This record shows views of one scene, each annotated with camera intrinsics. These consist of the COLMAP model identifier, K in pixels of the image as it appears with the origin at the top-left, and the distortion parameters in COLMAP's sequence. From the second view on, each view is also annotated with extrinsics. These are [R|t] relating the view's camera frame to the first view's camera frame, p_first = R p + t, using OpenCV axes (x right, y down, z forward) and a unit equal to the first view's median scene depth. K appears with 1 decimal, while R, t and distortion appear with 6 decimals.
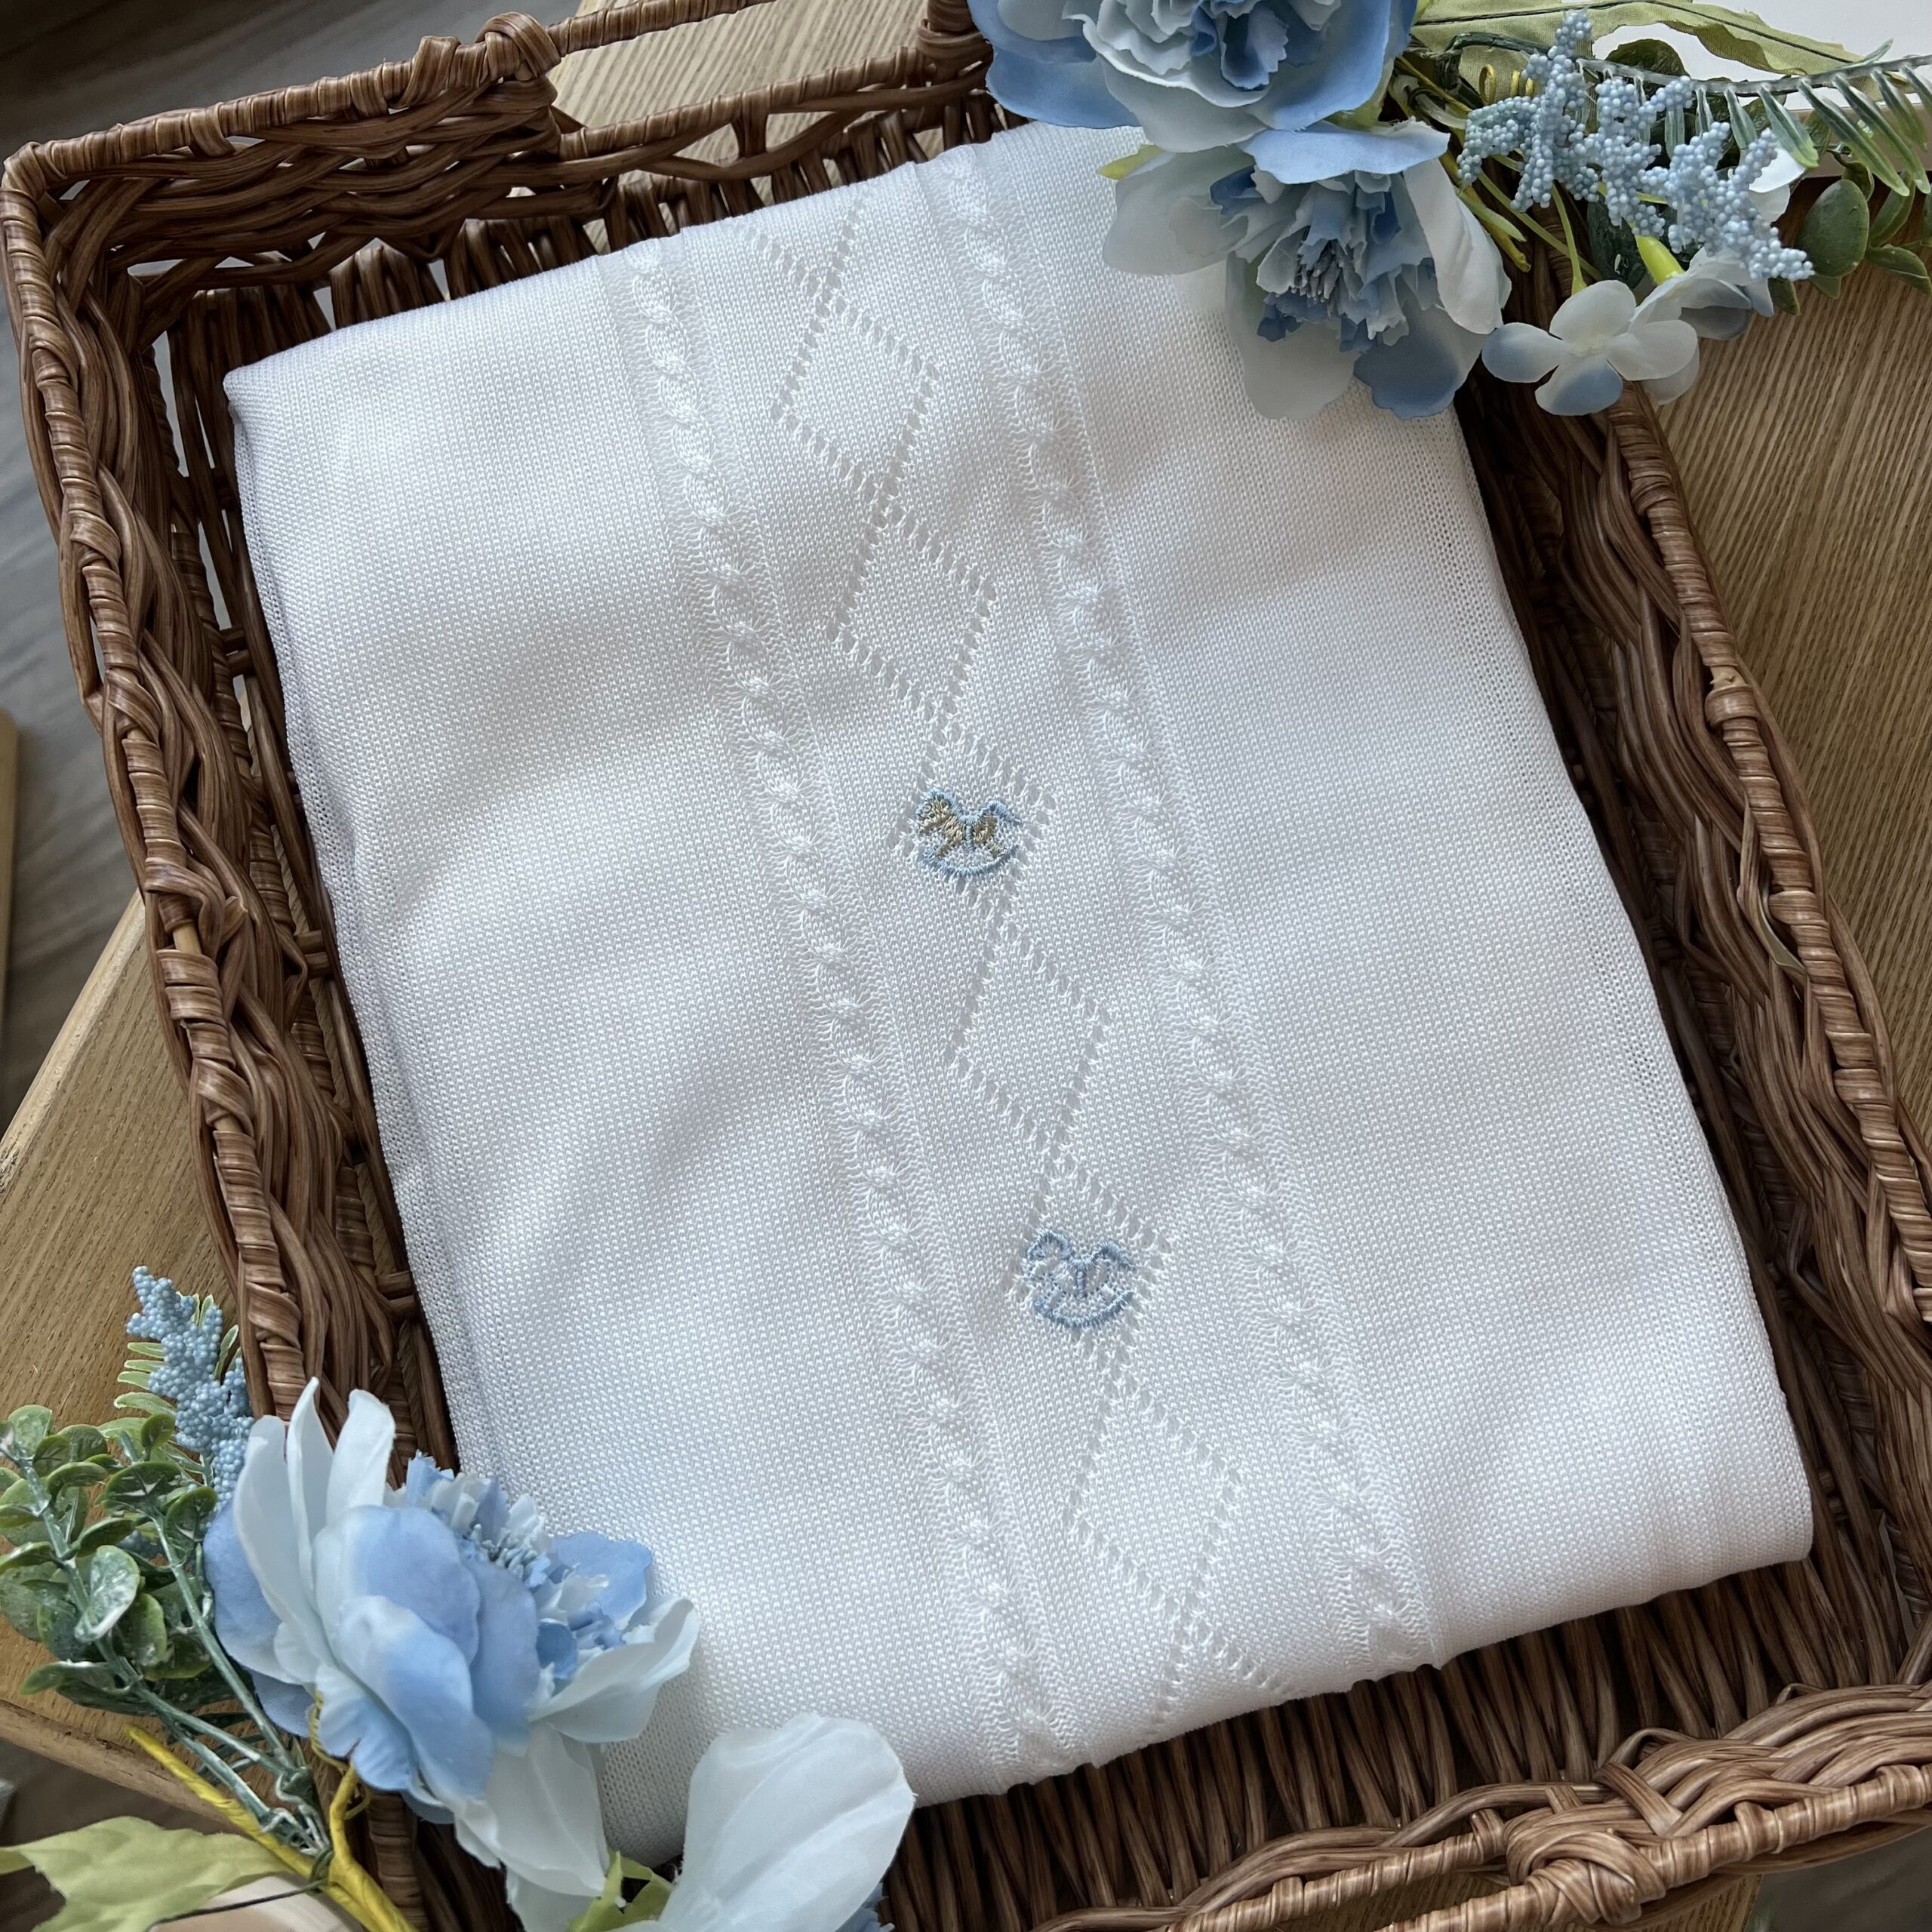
lens RADIAL K [[1966.3, 0, 950.7], [0, 1966.3, 923.5], [0, 0, 1]] dist [0.008332, -0.008390]
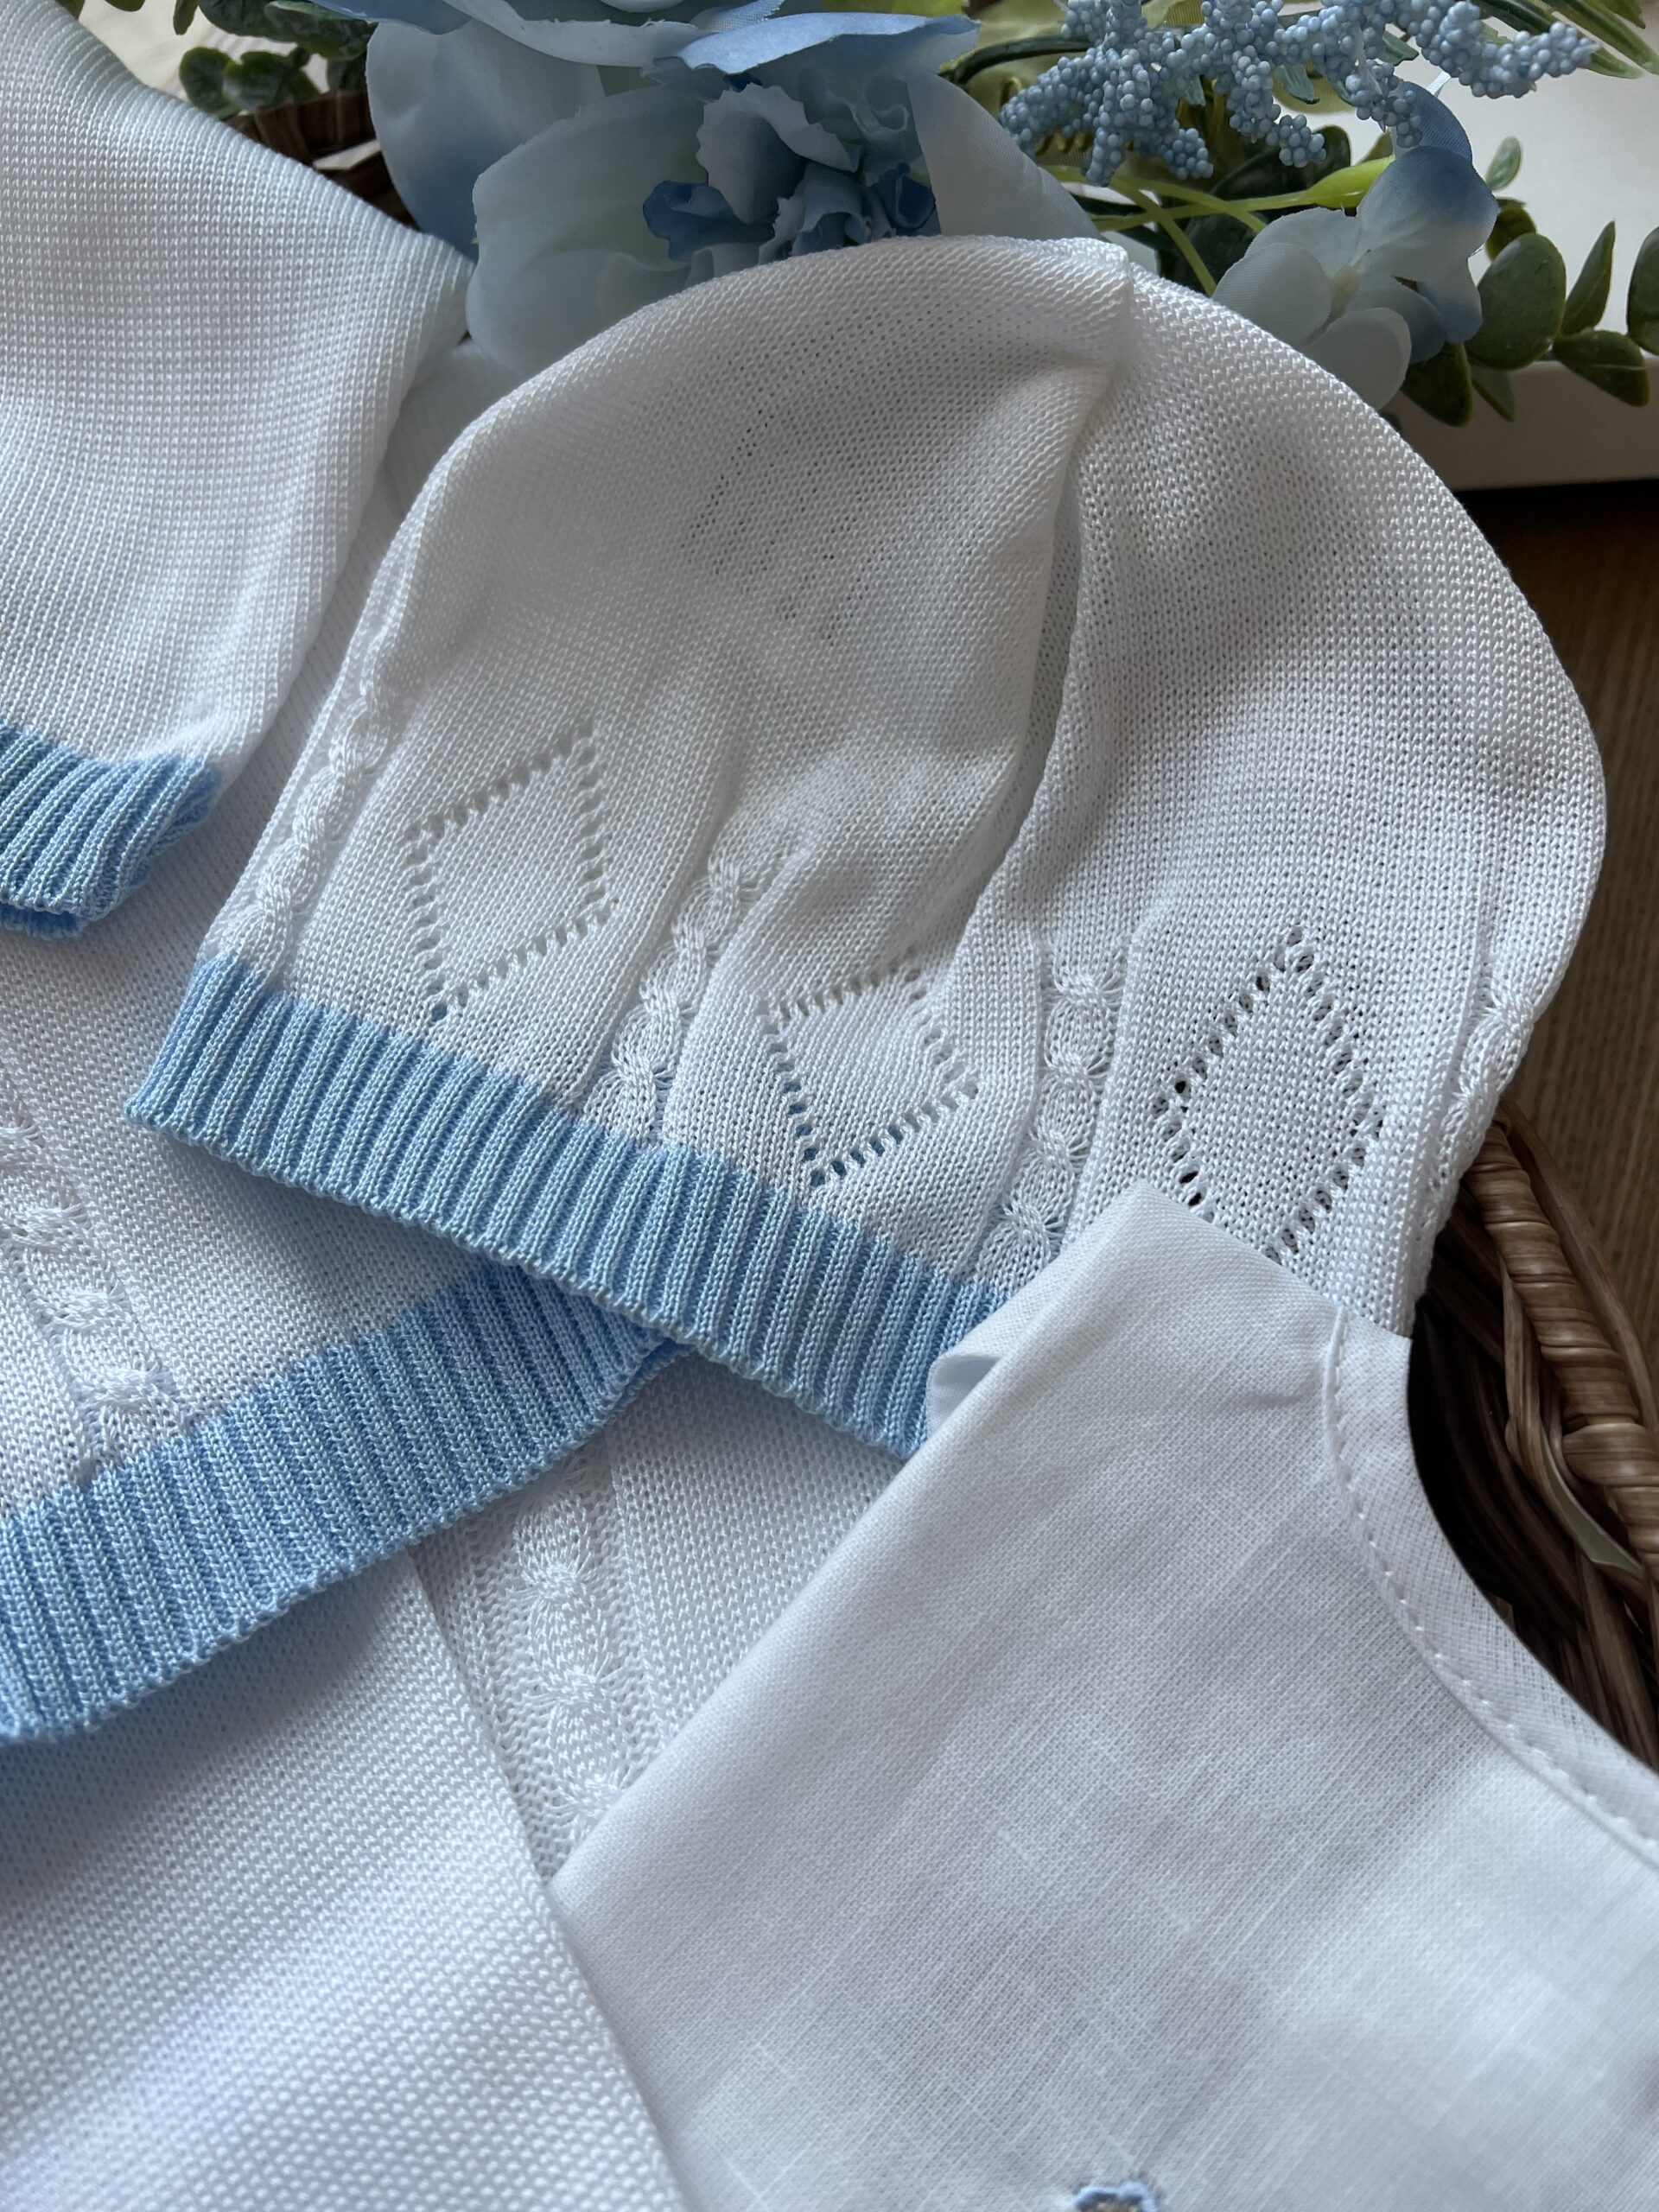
lens RADIAL K [[1700.5, 0, 826.2], [0, 1700.5, 1145.1], [0, 0, 1]] dist [0.079306, -0.195775]
pose [[0.999758, -0.014578, 0.016485, 0.205550], [0.018096, 0.970894, -0.238827, 0.017806], [-0.012524, 0.239067, 0.970922, 0.524974]]
